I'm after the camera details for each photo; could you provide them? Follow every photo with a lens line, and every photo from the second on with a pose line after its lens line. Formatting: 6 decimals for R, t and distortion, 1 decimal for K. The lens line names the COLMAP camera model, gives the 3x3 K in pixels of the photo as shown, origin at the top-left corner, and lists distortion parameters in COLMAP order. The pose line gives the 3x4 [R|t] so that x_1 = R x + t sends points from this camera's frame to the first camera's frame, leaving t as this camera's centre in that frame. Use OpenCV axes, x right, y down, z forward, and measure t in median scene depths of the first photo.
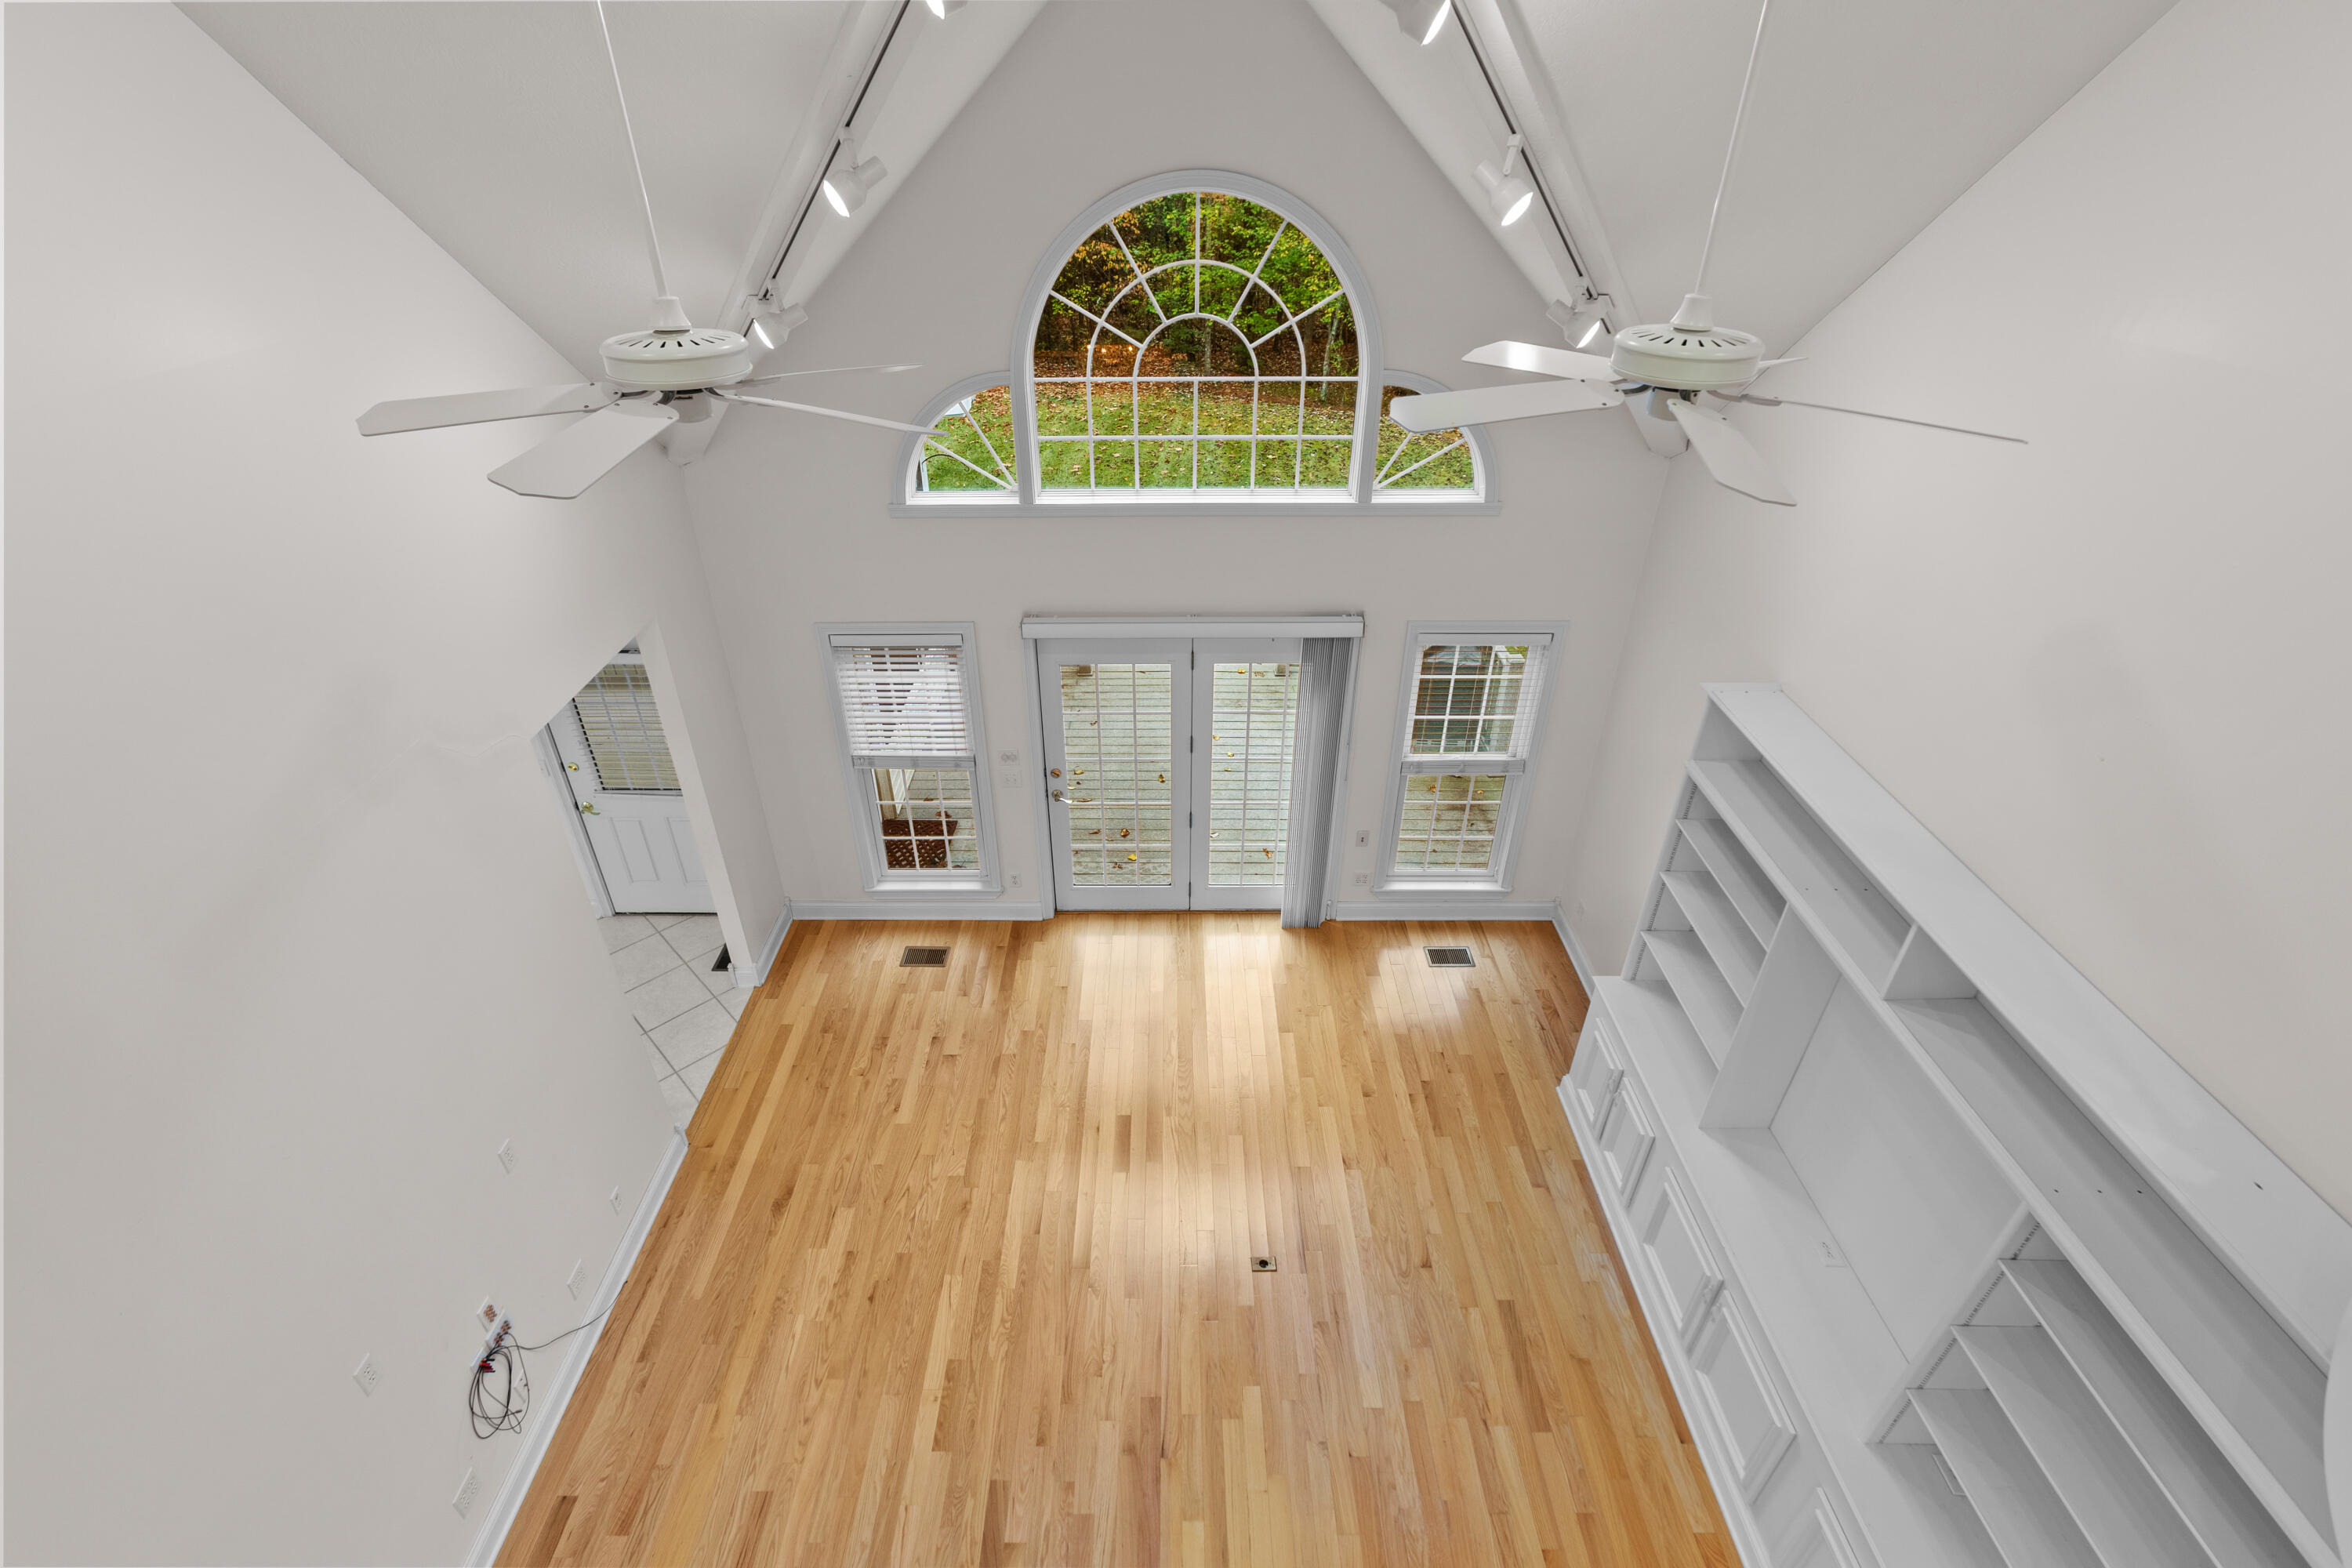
lens RADIAL K [[1065.0, 0, 1171.1], [0, 1065.0, 770.6], [0, 0, 1]] dist [-0.001528, 0.002100]
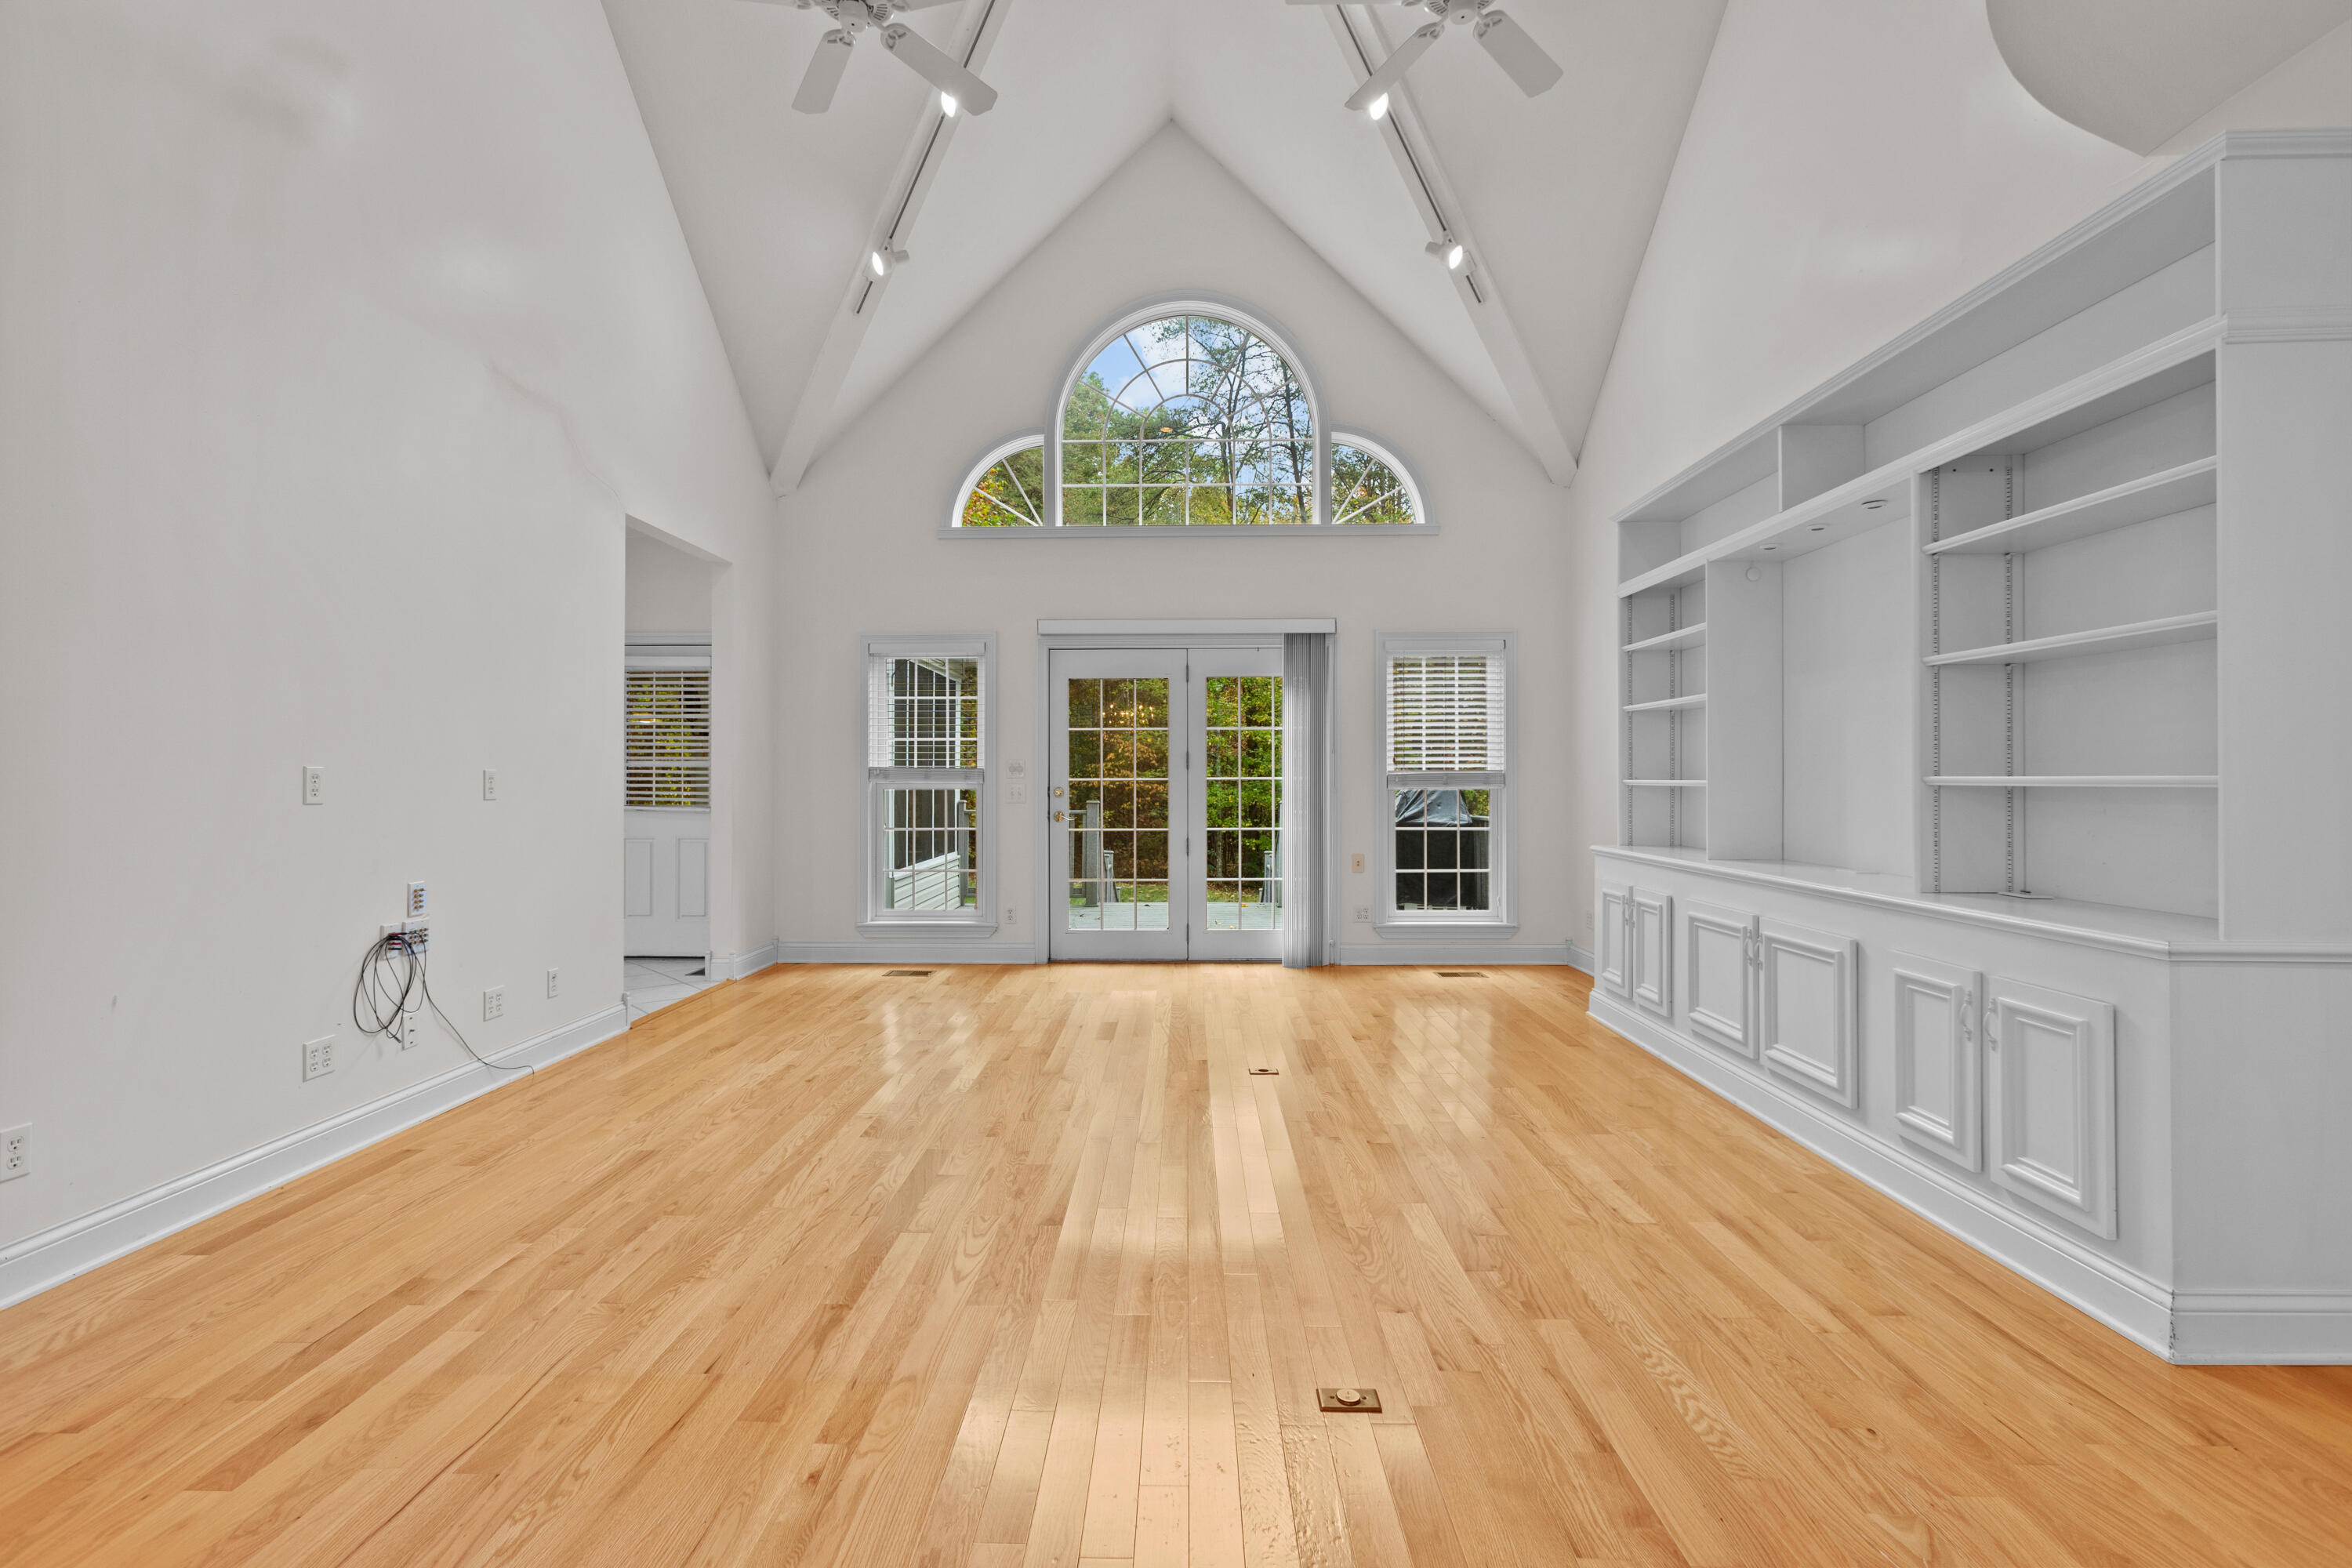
lens RADIAL K [[1065.0, 0, 1170.1], [0, 1065.0, 785.4], [0, 0, 1]] dist [-0.001528, 0.002100]
pose [[0.999840, 0.000430, -0.017906, 0.029308], [-0.009741, 0.851996, -0.523457, 0.789910], [0.015031, 0.523548, 0.851864, 0.148527]]
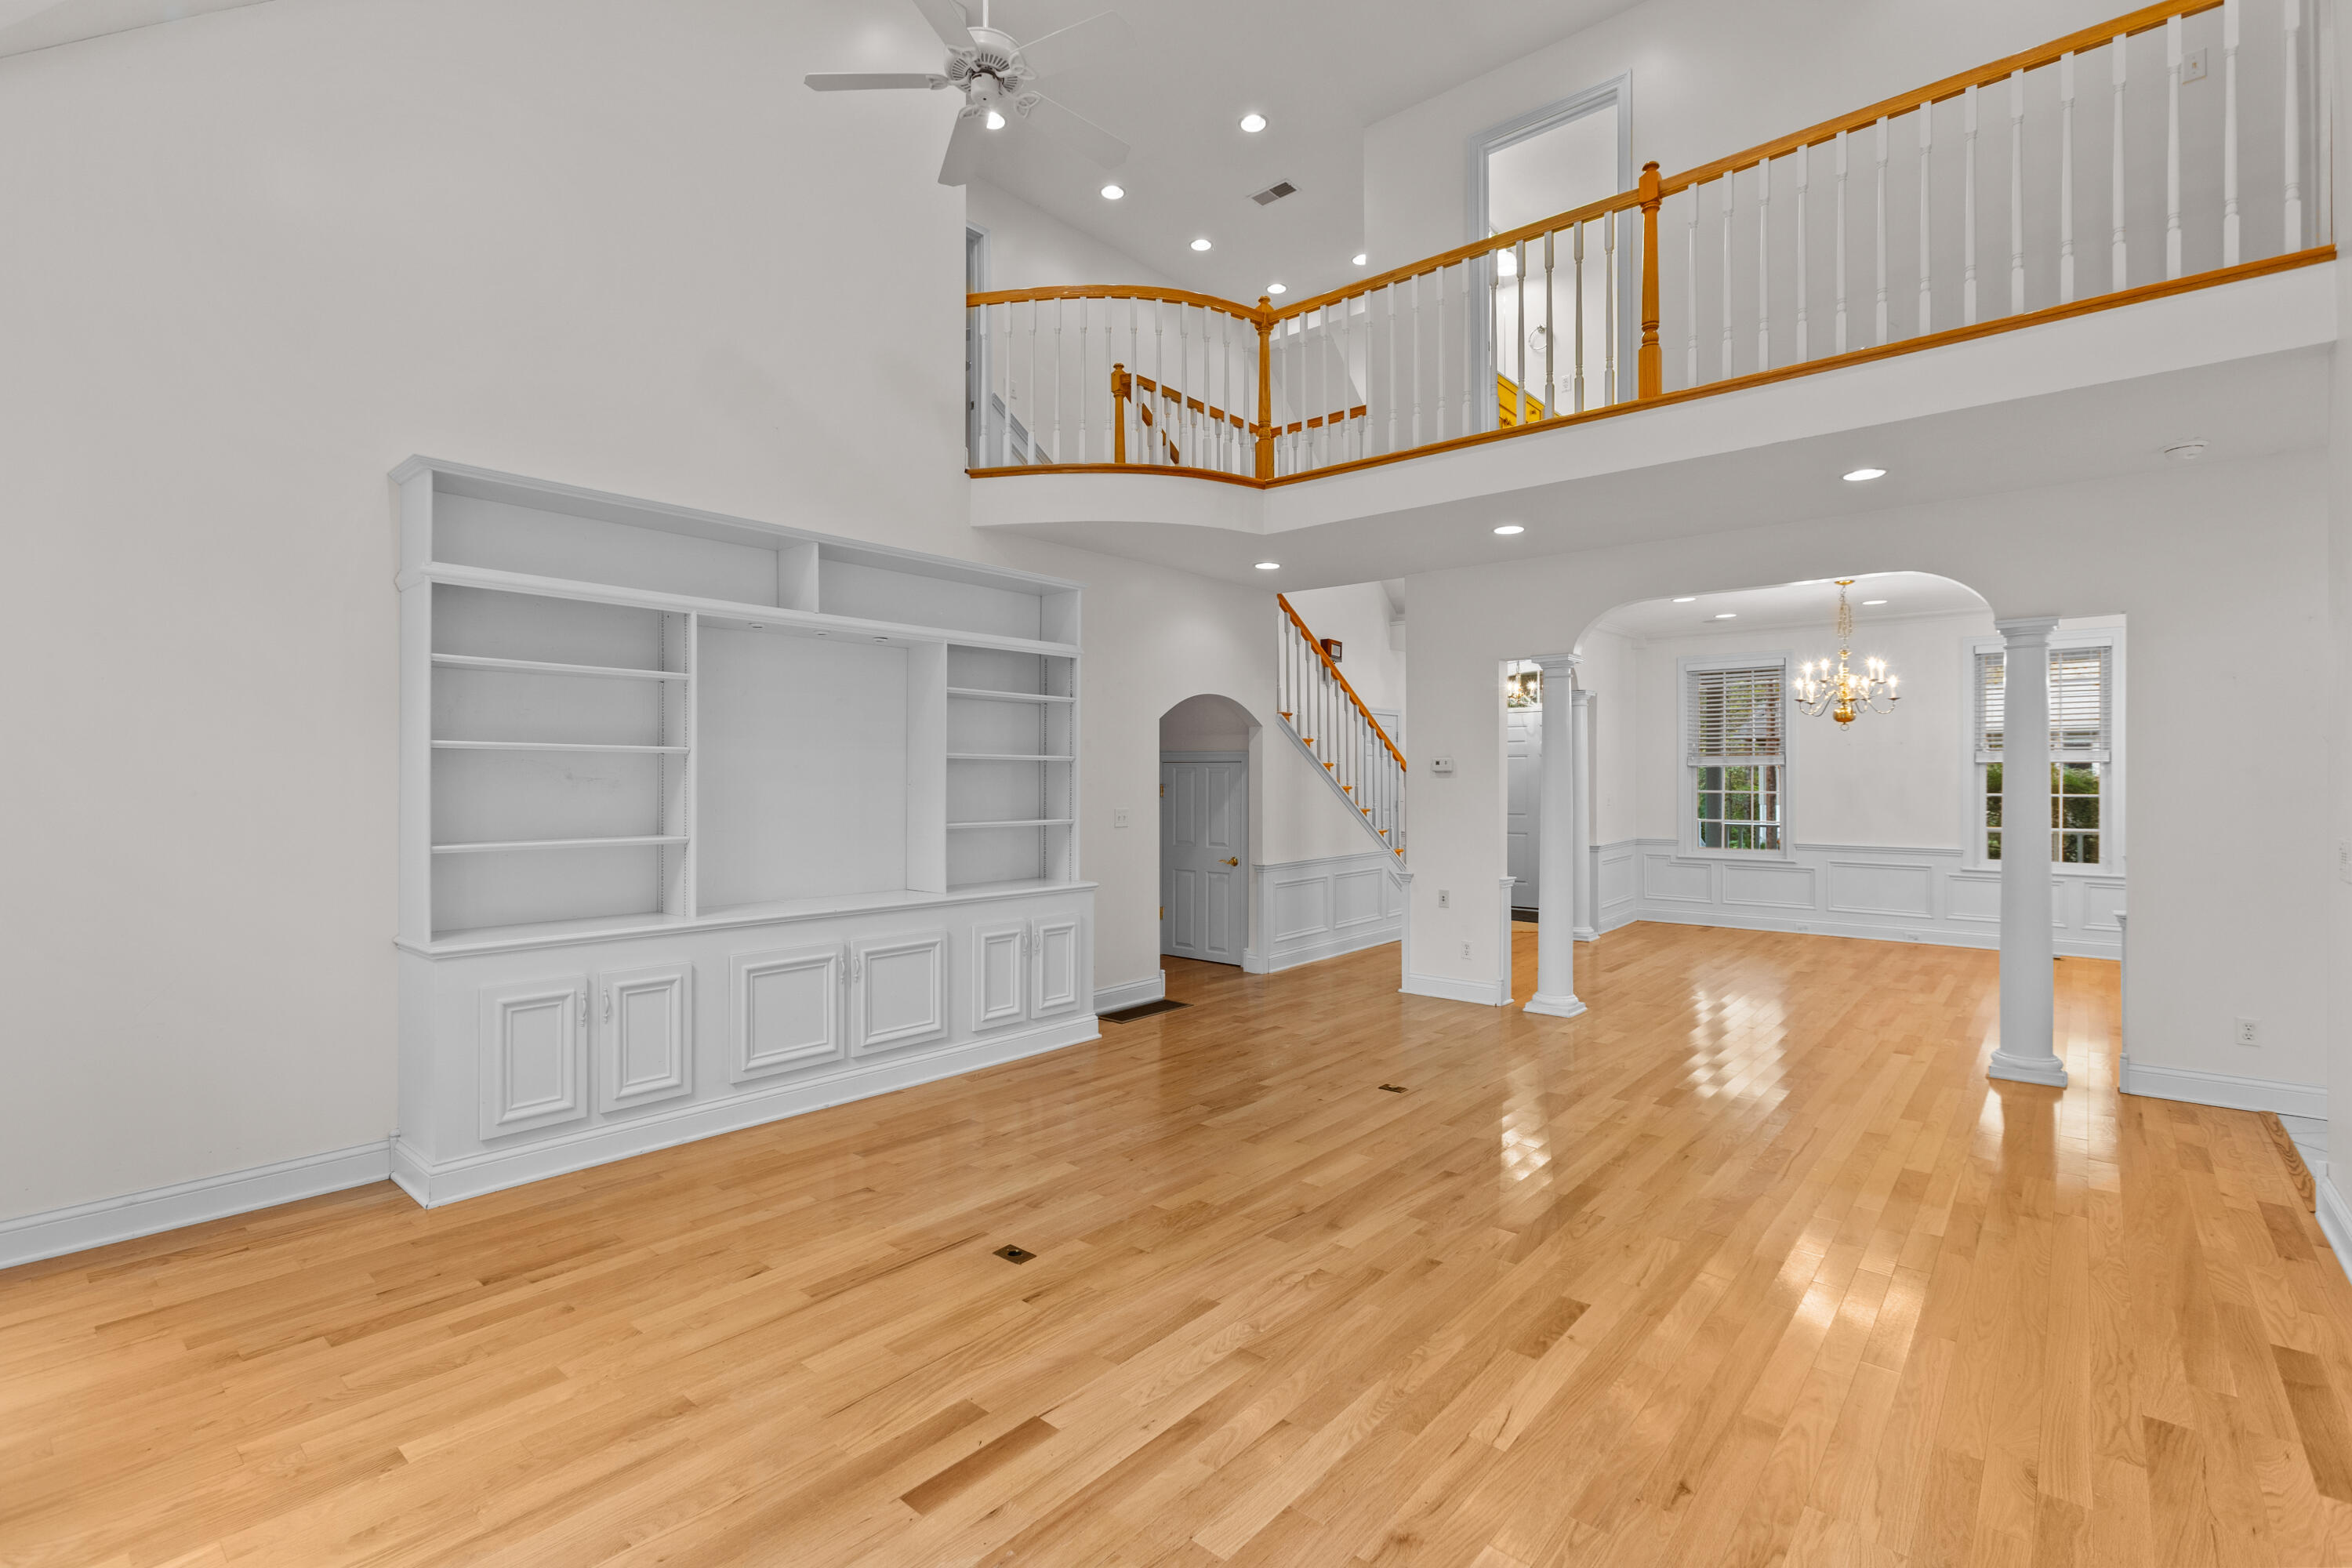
lens RADIAL K [[1065.0, 0, 1166.8], [0, 1065.0, 773.9], [0, 0, 1]] dist [-0.001528, 0.002100]
pose [[-0.758428, 0.006789, 0.651722, -0.433639], [0.345110, 0.852443, 0.392734, 0.002885], [-0.552889, 0.522776, -0.648860, 1.326518]]
